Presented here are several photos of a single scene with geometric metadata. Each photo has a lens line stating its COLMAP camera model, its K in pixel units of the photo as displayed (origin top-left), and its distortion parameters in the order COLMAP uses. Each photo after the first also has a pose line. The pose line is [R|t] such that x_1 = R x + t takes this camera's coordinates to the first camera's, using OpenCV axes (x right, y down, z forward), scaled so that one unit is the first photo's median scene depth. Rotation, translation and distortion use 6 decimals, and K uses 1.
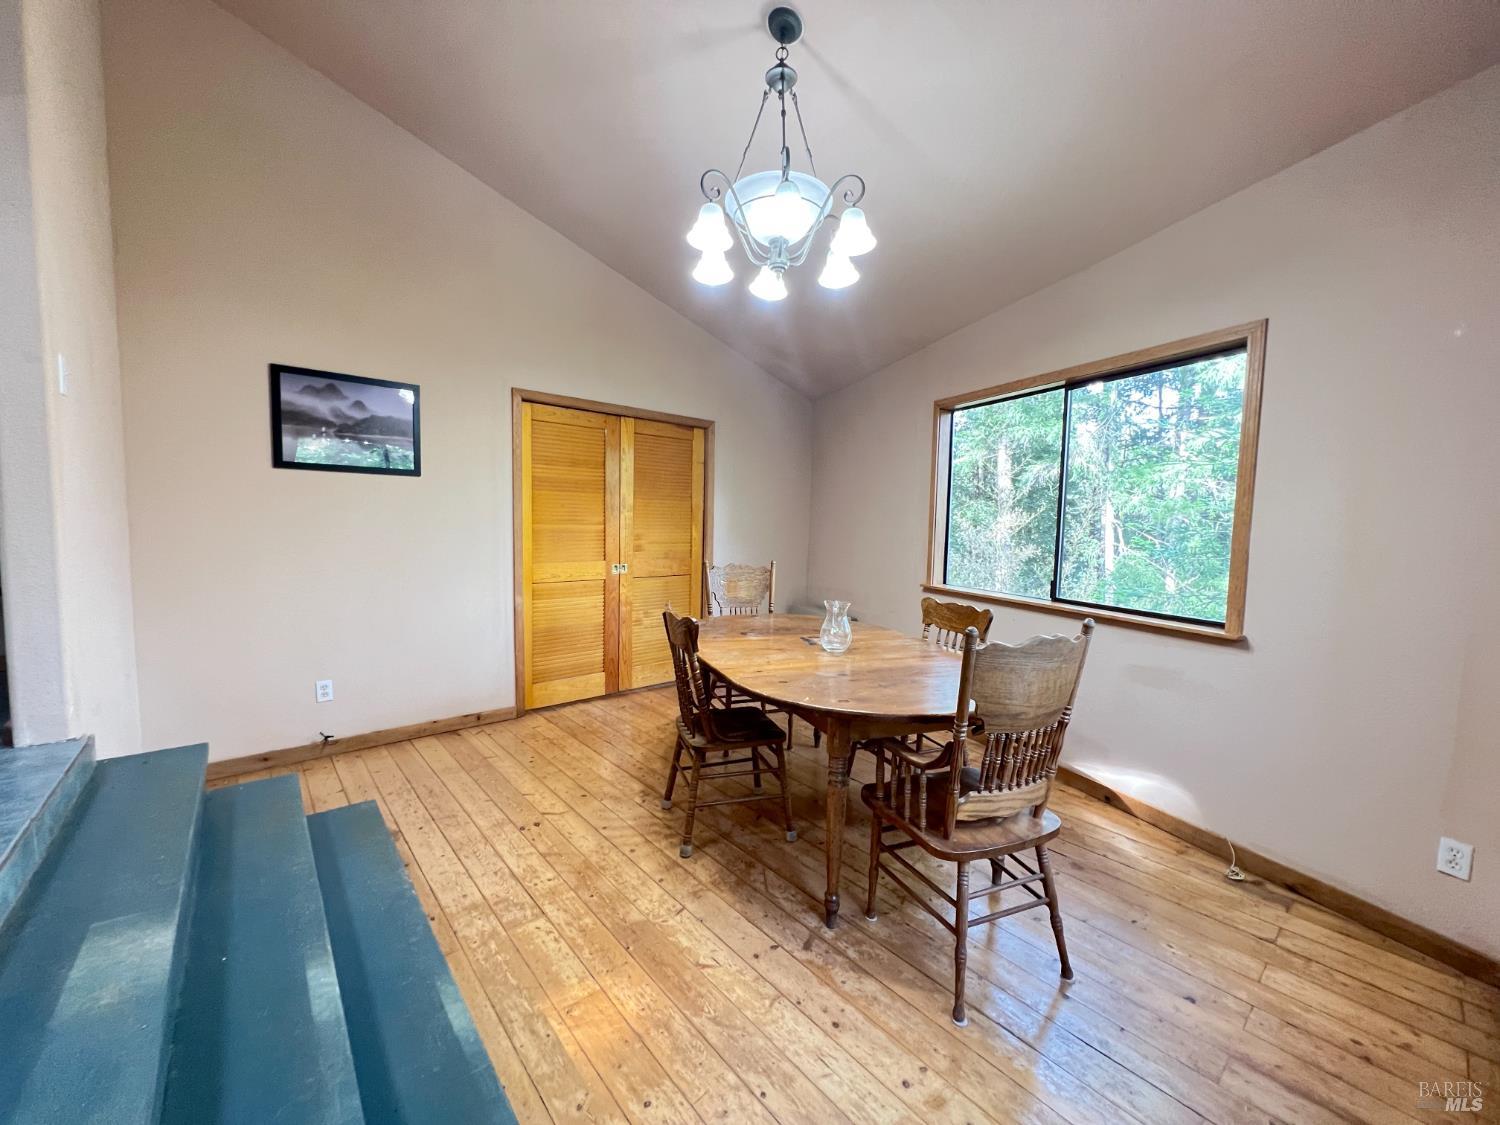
lens RADIAL K [[602.2, 0, 748.6], [0, 602.2, 565.1], [0, 0, 1]] dist [-0.003431, 0.001000]
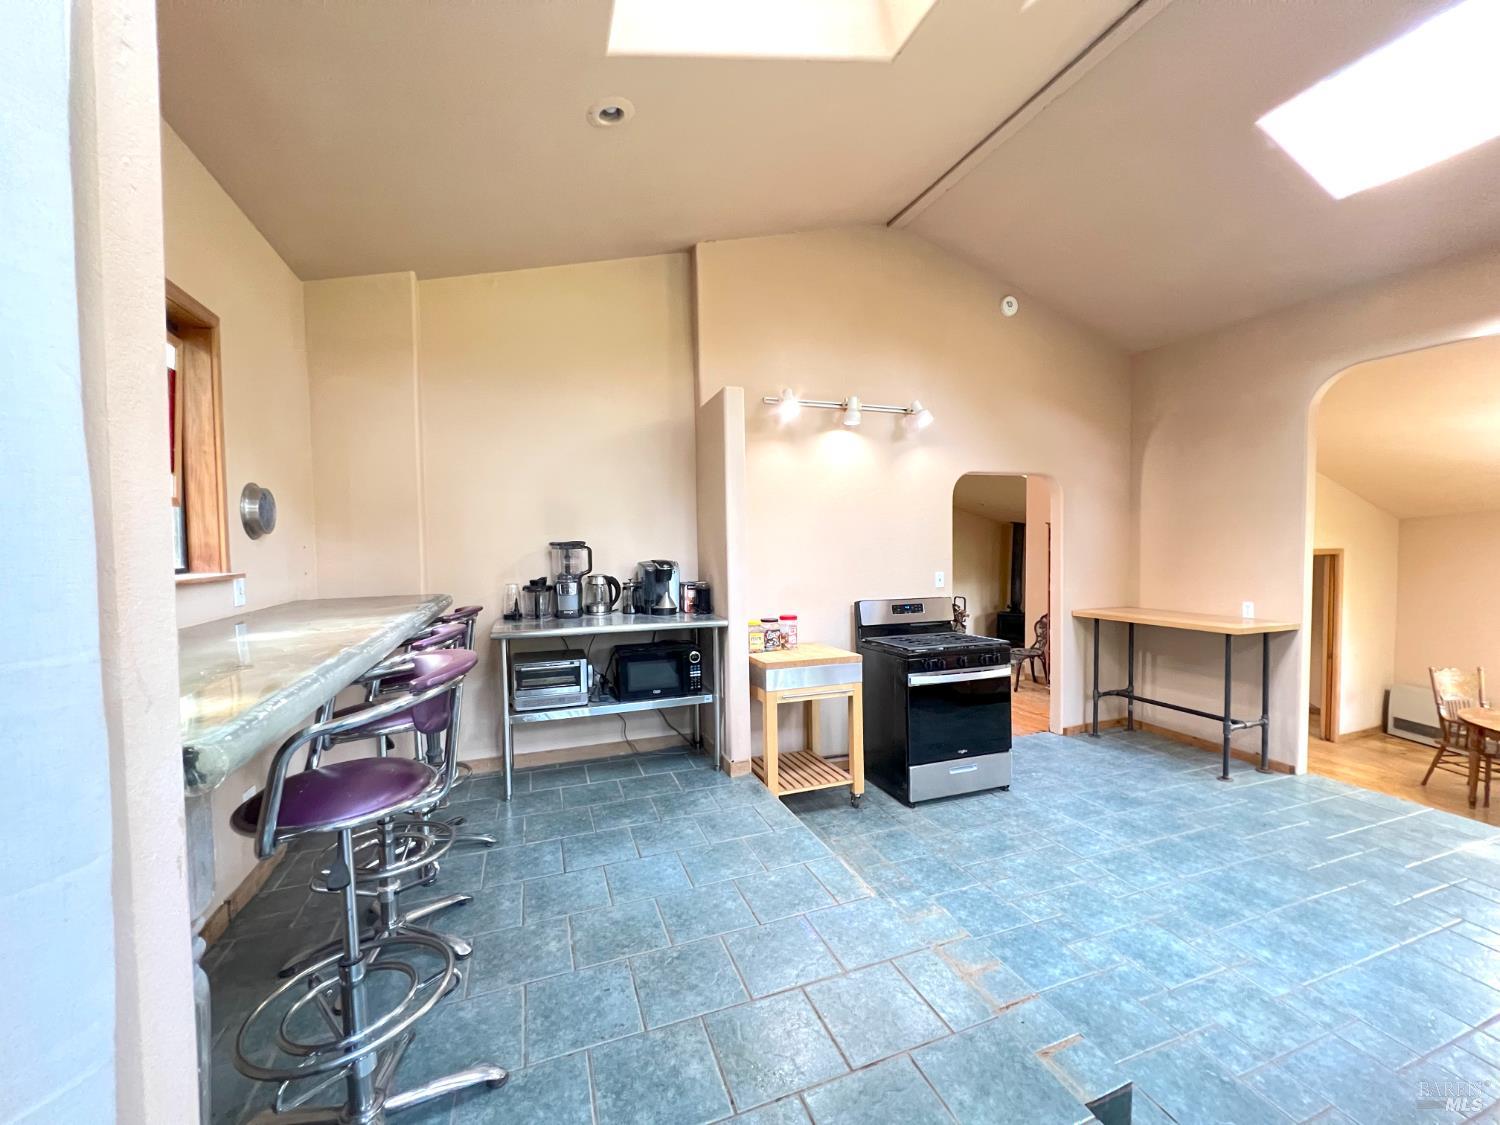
lens RADIAL K [[602.2, 0, 752.9], [0, 602.2, 564.9], [0, 0, 1]] dist [-0.003431, 0.001000]
pose [[0.941295, -0.022373, -0.336842, -1.736652], [0.006934, 0.998872, -0.046968, -0.310483], [0.337513, 0.041875, 0.940389, -1.443316]]
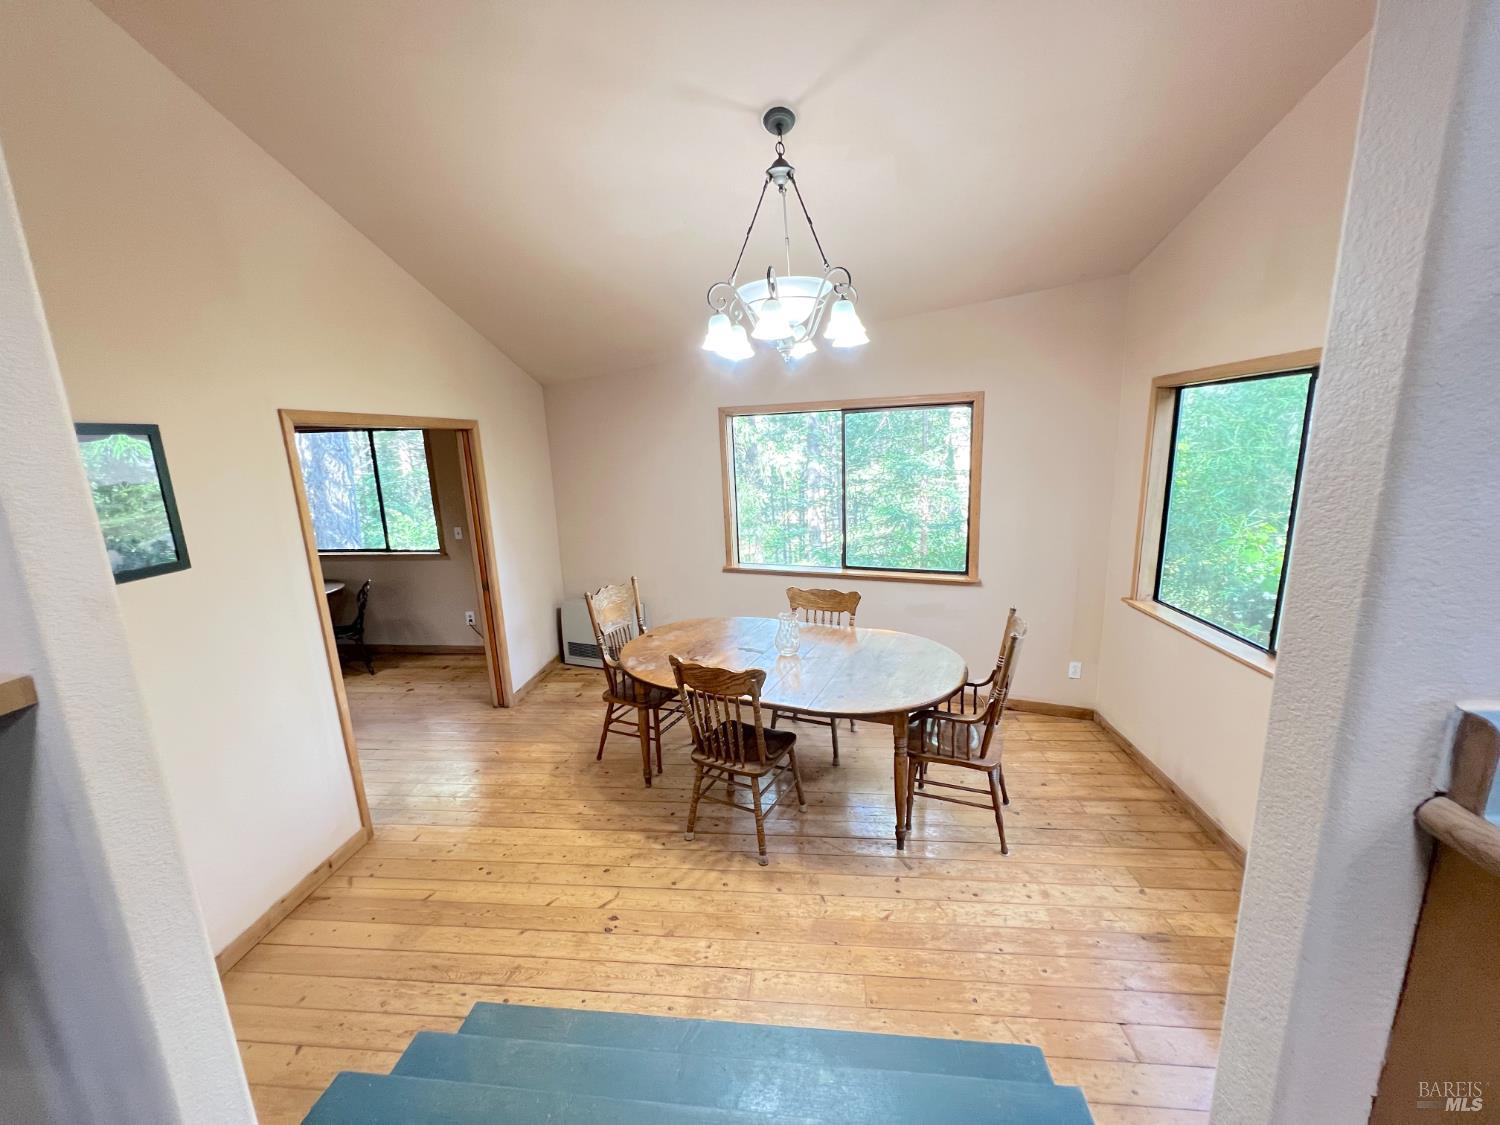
lens RADIAL K [[602.2, 0, 753.7], [0, 602.2, 568.8], [0, 0, 1]] dist [-0.003431, 0.001000]
pose [[0.724172, -0.197162, 0.660834, -0.780185], [0.110094, 0.979022, 0.171449, -0.280206], [-0.680775, -0.051405, 0.730687, 0.188985]]
